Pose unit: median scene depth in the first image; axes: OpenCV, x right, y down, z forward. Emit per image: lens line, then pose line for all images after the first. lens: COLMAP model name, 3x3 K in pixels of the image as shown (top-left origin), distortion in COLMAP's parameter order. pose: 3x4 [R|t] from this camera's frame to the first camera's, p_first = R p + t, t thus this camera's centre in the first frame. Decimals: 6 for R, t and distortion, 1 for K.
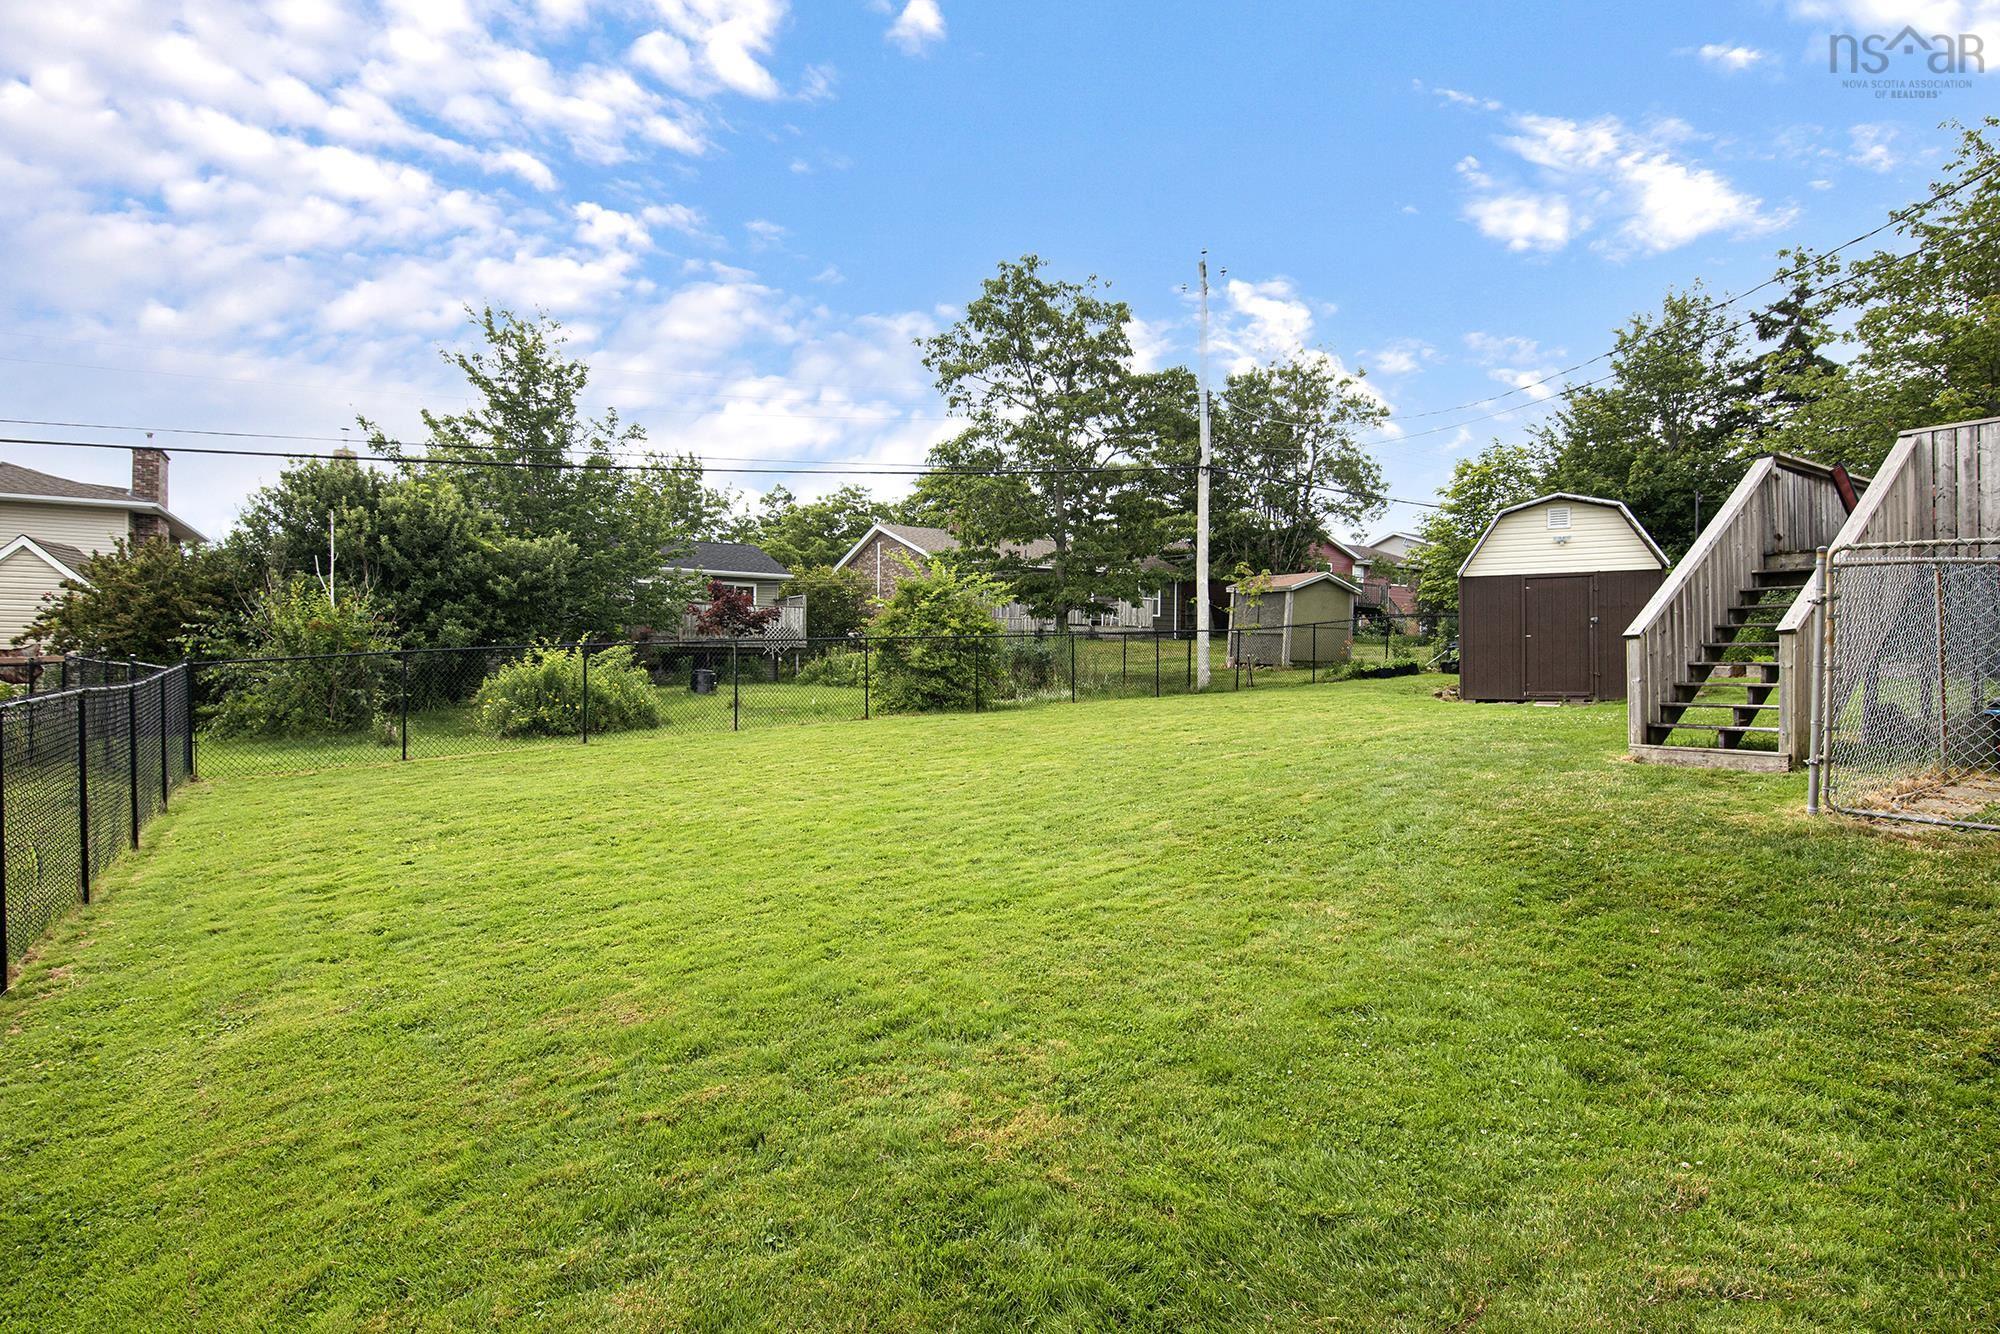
lens RADIAL K [[990.1, 0, 993.7], [0, 990.1, 657.4], [0, 0, 1]] dist [-0.006138, -0.000512]
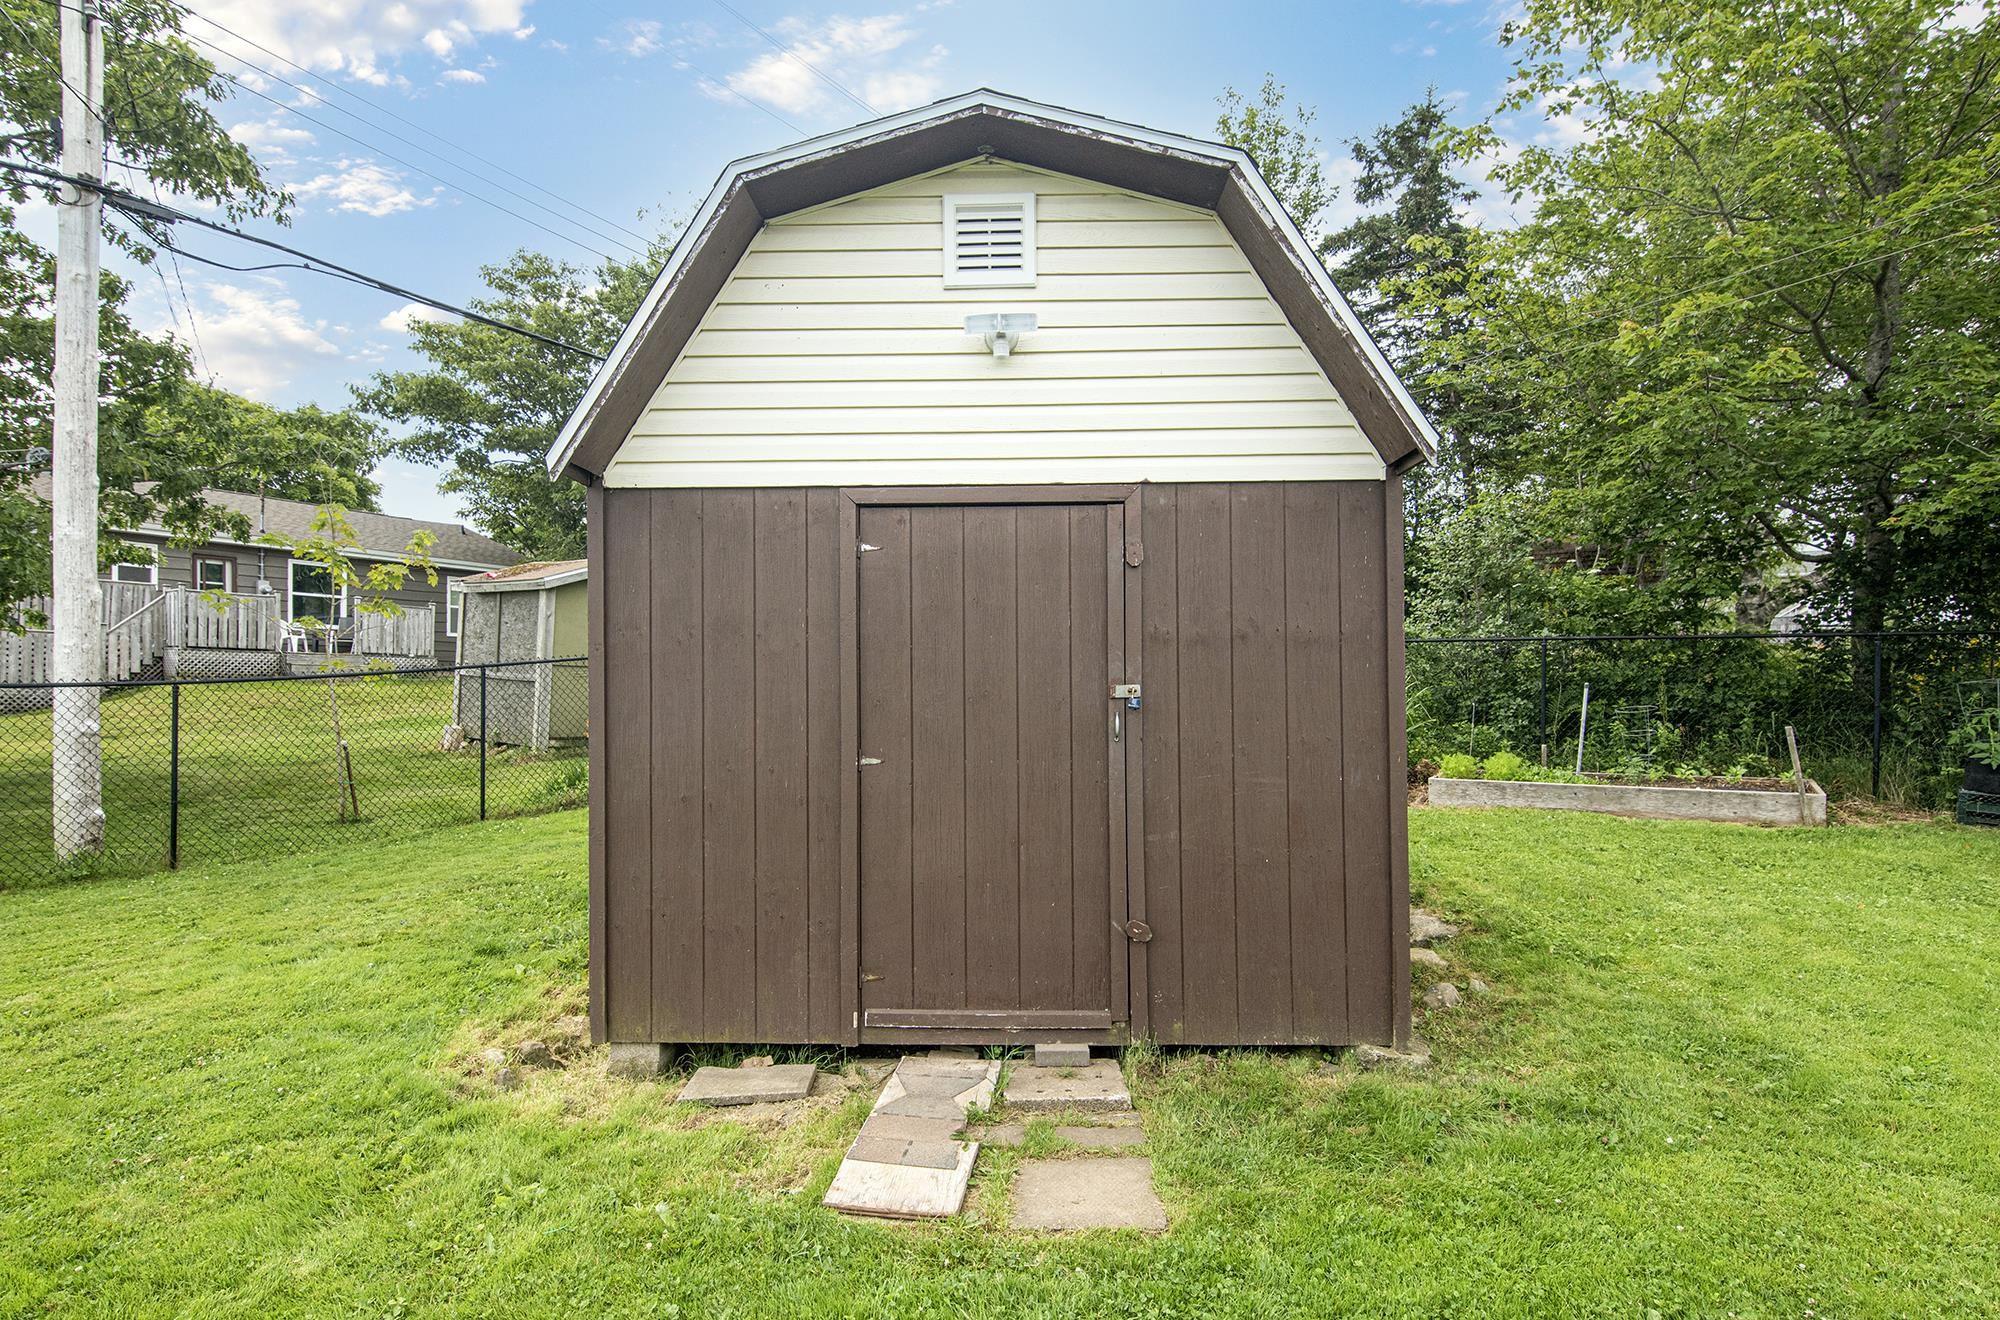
lens RADIAL K [[947.2, 0, 1001.6], [0, 947.2, 673.3], [0, 0, 1]] dist [0.001312, 0.000060]
pose [[0.916235, -0.000967, 0.400640, 0.478622], [-0.000655, 0.999992, 0.003913, -0.042509], [-0.400640, -0.003847, 0.916227, 0.786108]]
